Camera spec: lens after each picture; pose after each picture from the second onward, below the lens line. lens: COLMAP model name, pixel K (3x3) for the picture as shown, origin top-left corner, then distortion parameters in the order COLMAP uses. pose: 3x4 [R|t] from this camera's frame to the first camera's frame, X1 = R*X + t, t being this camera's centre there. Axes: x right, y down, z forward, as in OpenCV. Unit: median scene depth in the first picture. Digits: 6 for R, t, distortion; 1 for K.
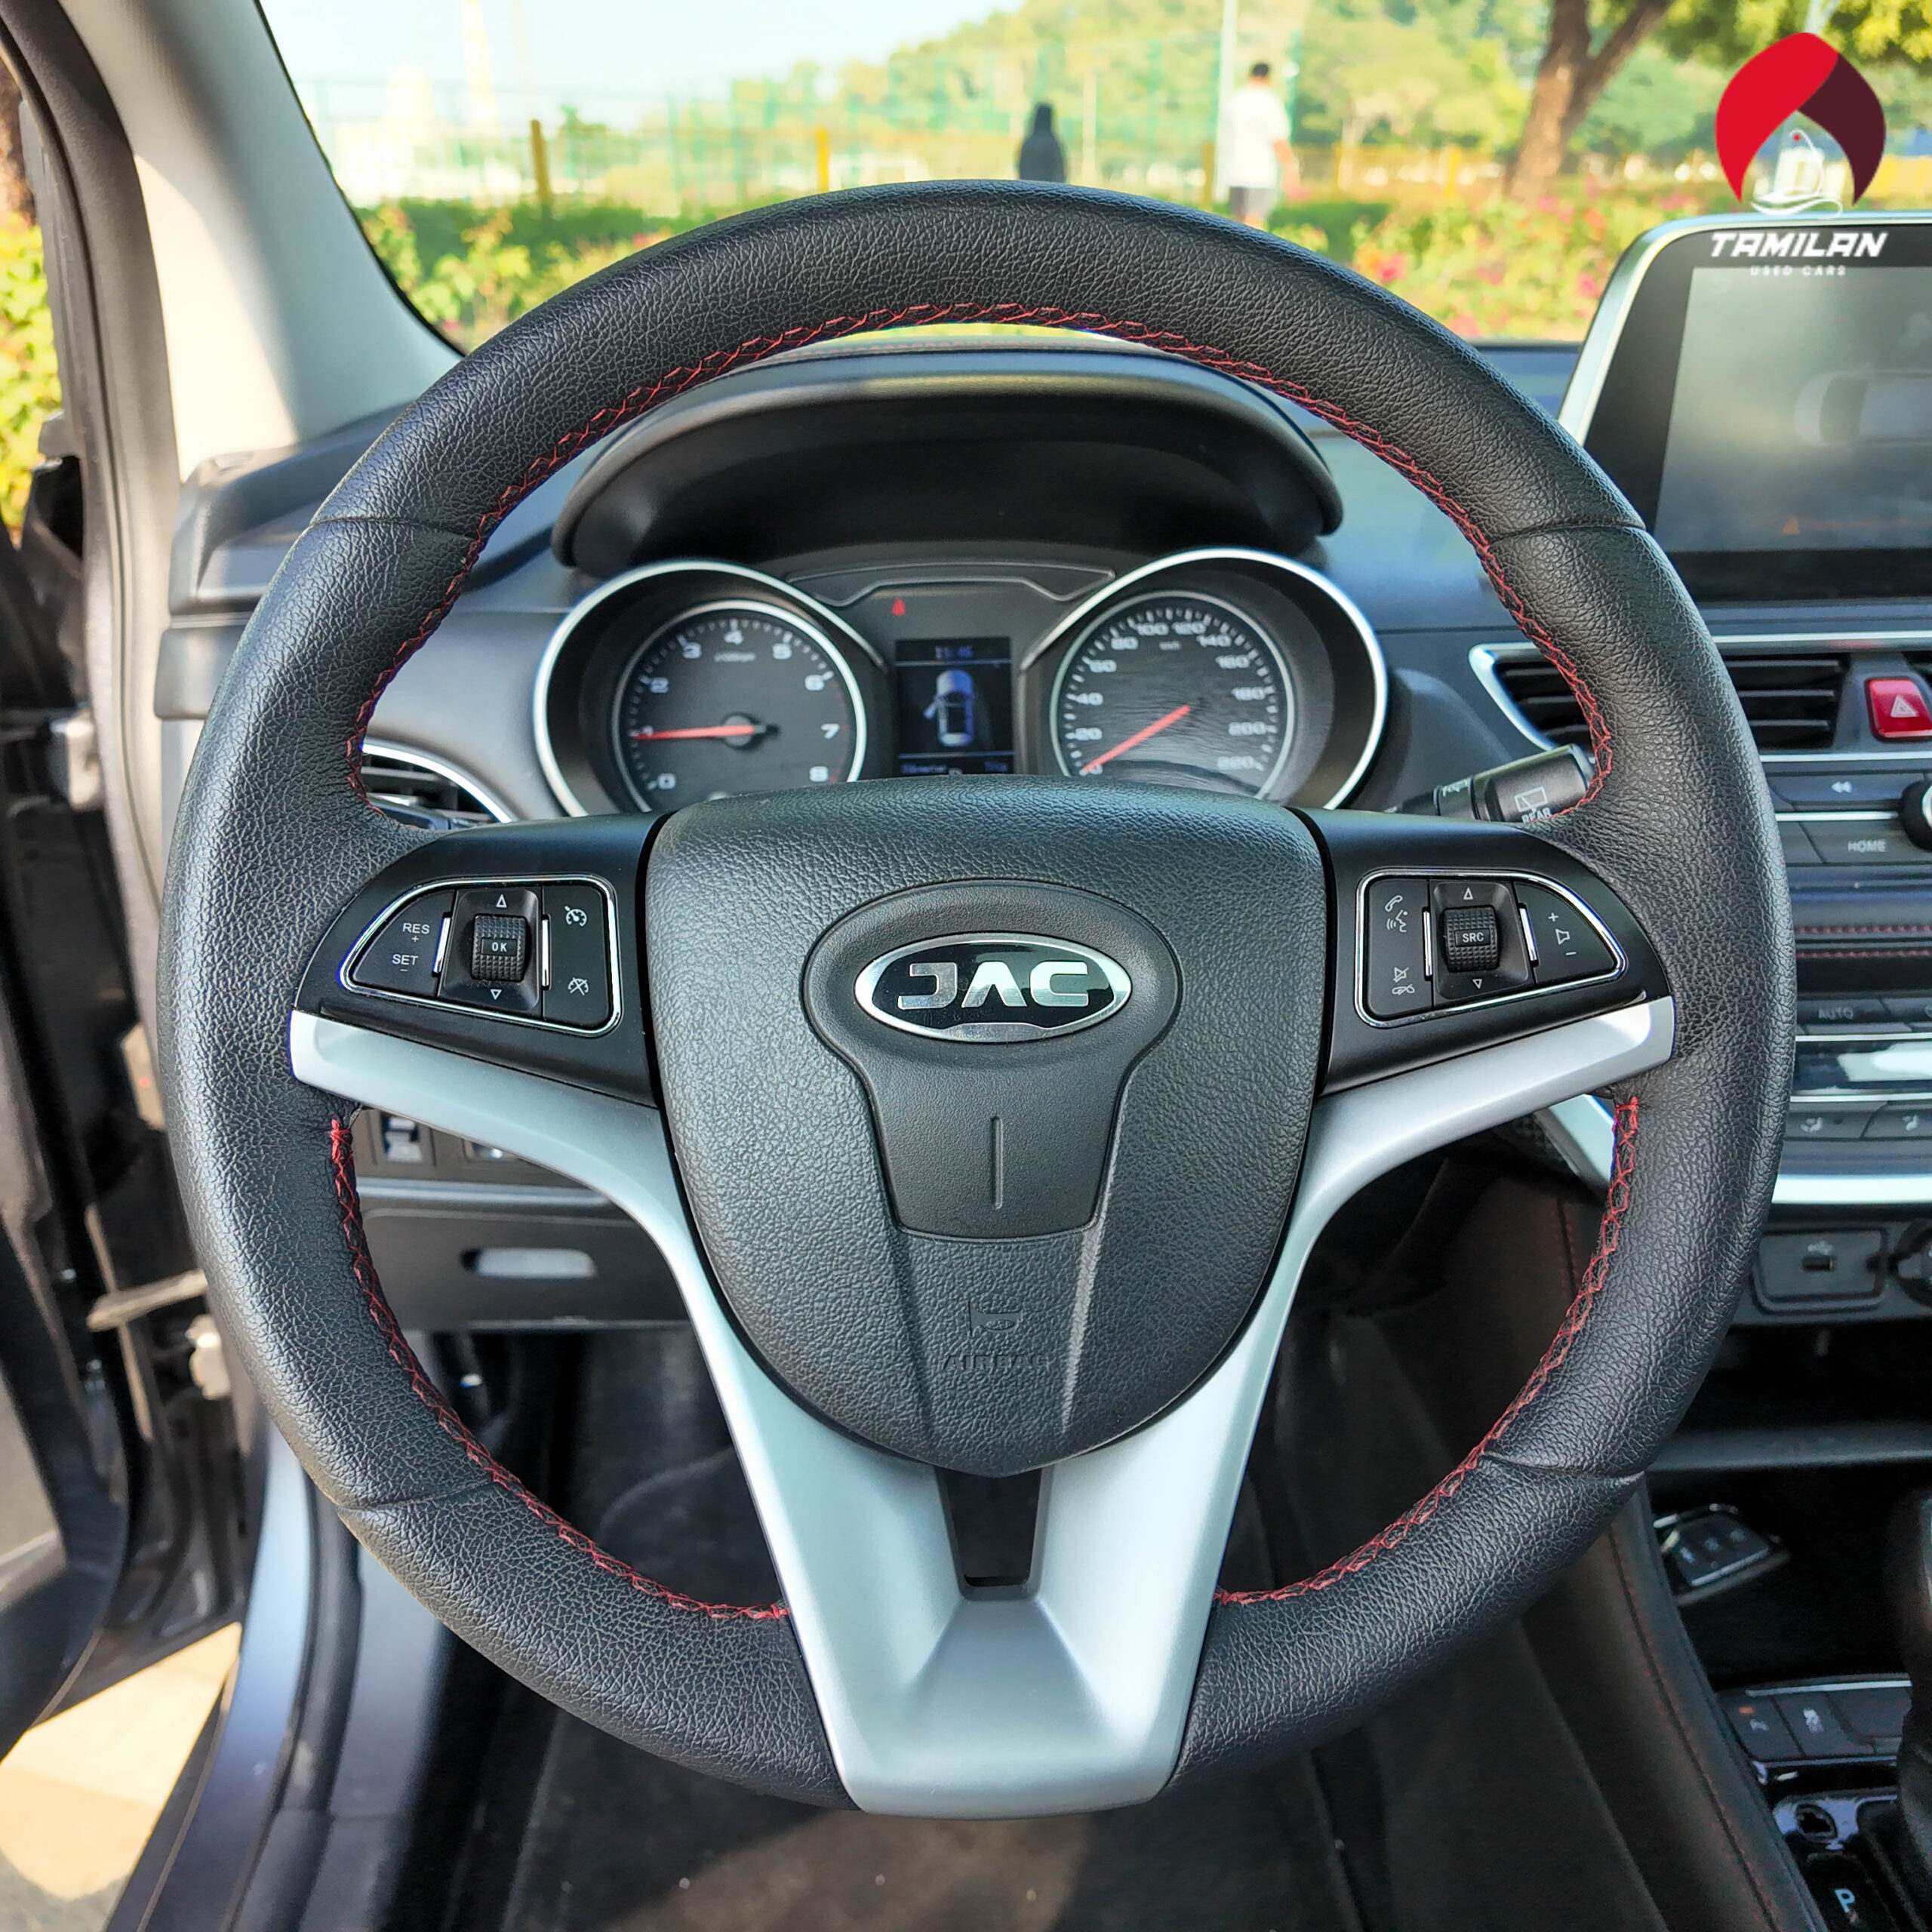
lens RADIAL K [[1445.6, 0, 950.3], [0, 1445.6, 968.8], [0, 0, 1]] dist [-0.003034, -0.010539]
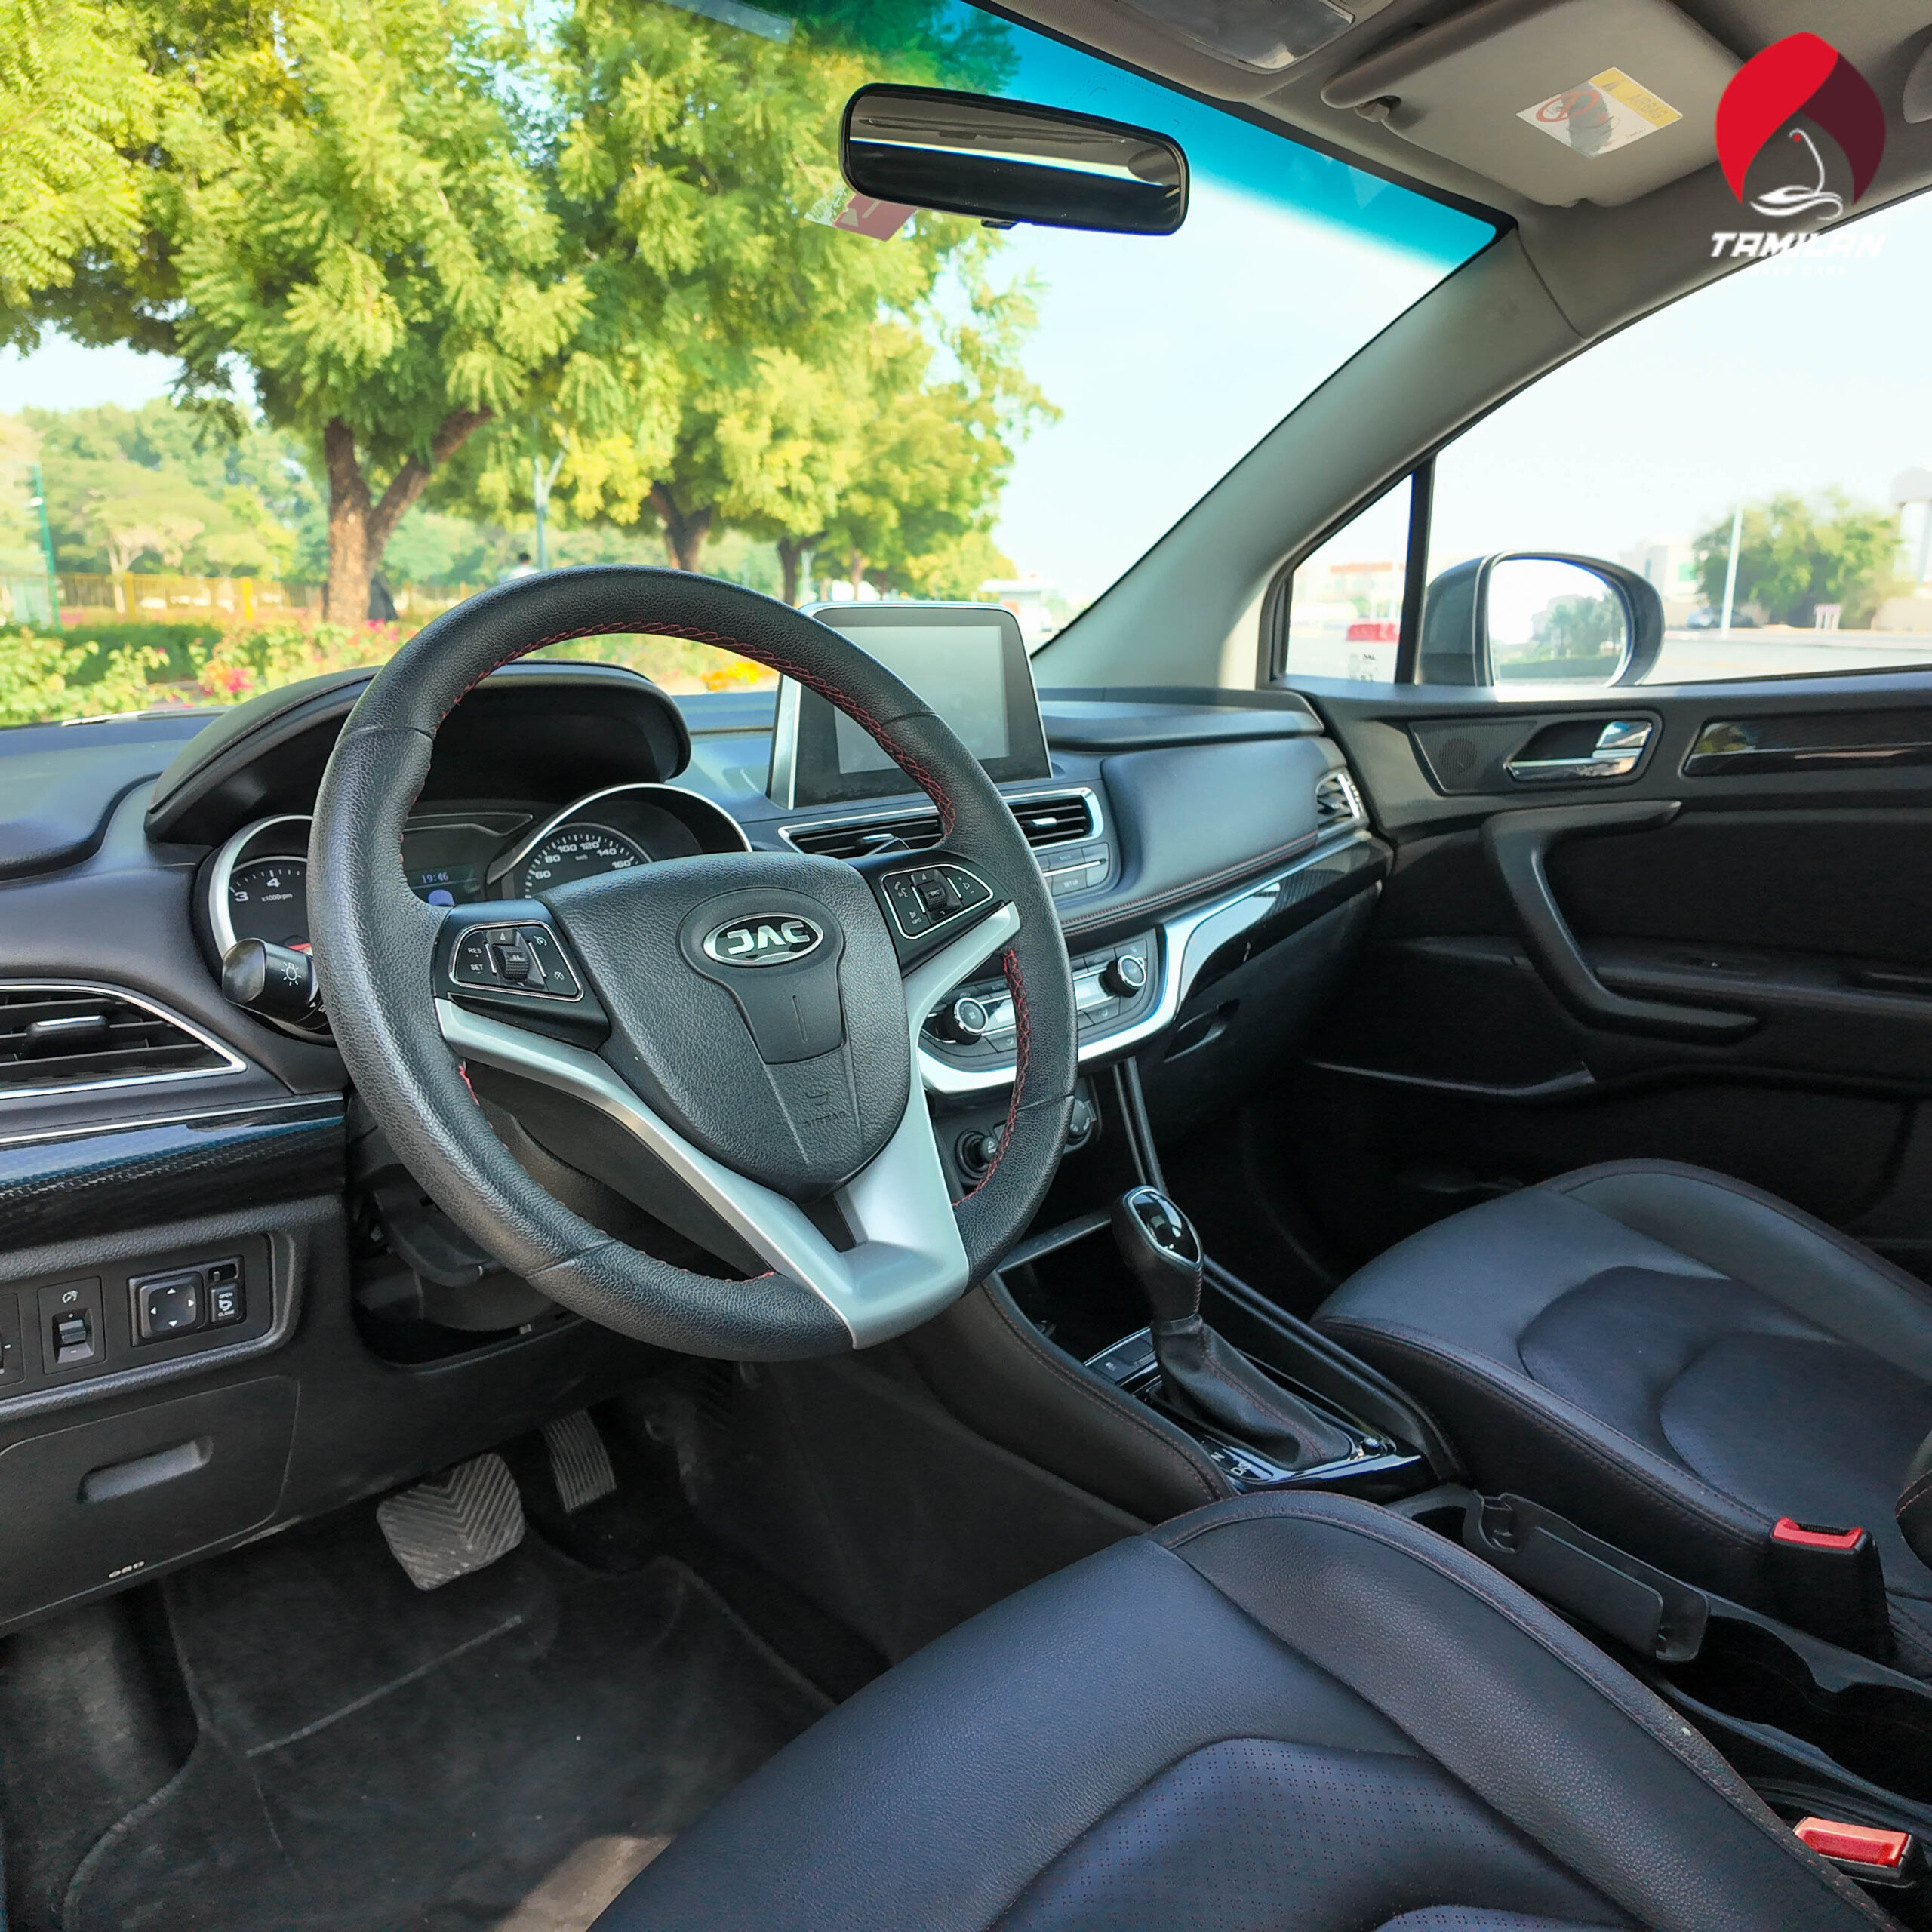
lens RADIAL K [[1445.6, 0, 970.0], [0, 1445.6, 970.8], [0, 0, 1]] dist [-0.003034, -0.010539]
pose [[0.729285, -0.145026, 0.668664, -0.575057], [0.309247, 0.941628, -0.133054, 0.212206], [-0.610336, 0.303817, 0.731564, -0.310074]]
